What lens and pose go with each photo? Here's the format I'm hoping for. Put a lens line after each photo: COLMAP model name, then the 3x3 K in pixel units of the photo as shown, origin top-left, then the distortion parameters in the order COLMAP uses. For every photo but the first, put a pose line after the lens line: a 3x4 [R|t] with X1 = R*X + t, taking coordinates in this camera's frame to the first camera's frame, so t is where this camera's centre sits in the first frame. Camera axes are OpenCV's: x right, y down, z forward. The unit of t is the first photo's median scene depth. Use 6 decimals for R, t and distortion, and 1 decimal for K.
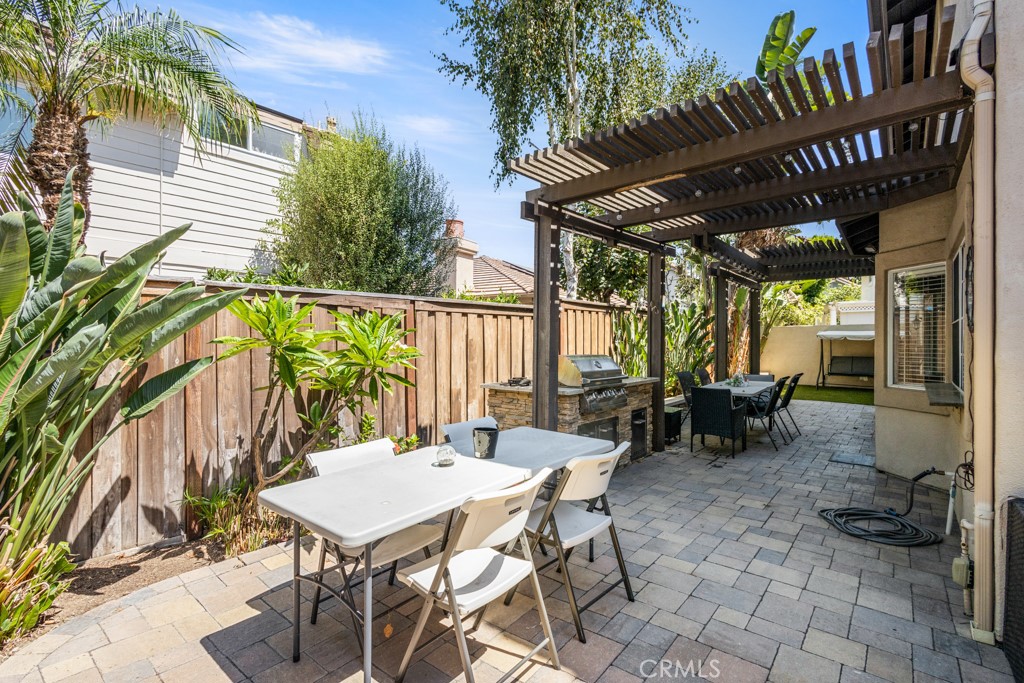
lens RADIAL K [[475.7, 0, 512.3], [0, 475.7, 344.0], [0, 0, 1]] dist [0.020681, 0.000563]
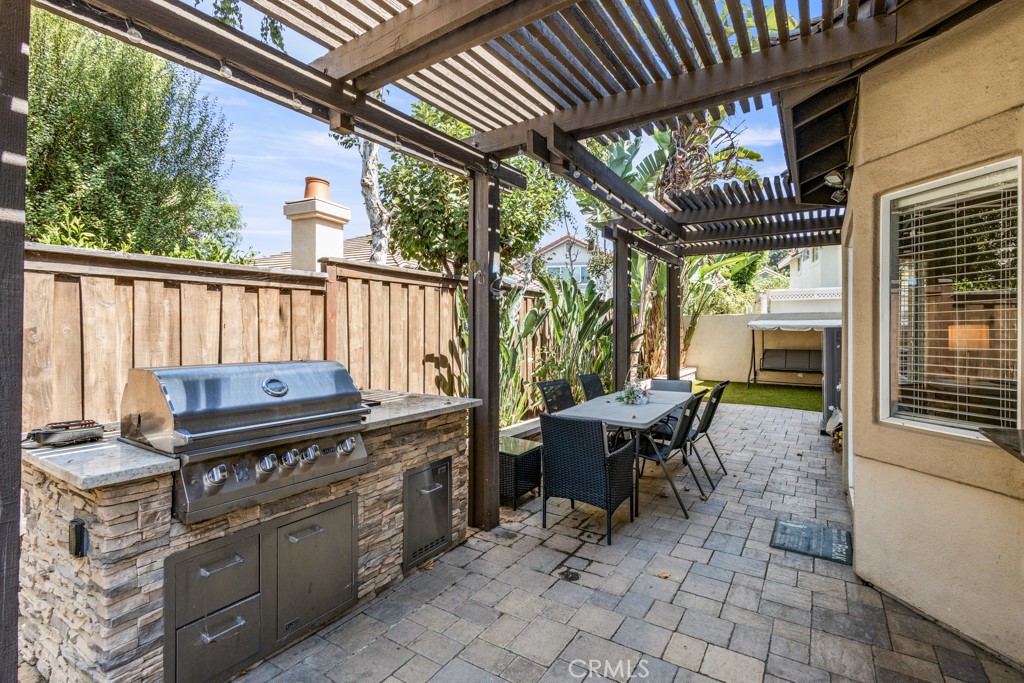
lens RADIAL K [[475.7, 0, 511.3], [0, 475.7, 336.0], [0, 0, 1]] dist [0.020681, 0.000563]
pose [[0.994272, -0.001536, 0.106868, 0.230628], [0.001262, 0.999996, 0.002629, -0.002871], [-0.106872, -0.002479, 0.994270, 0.366957]]
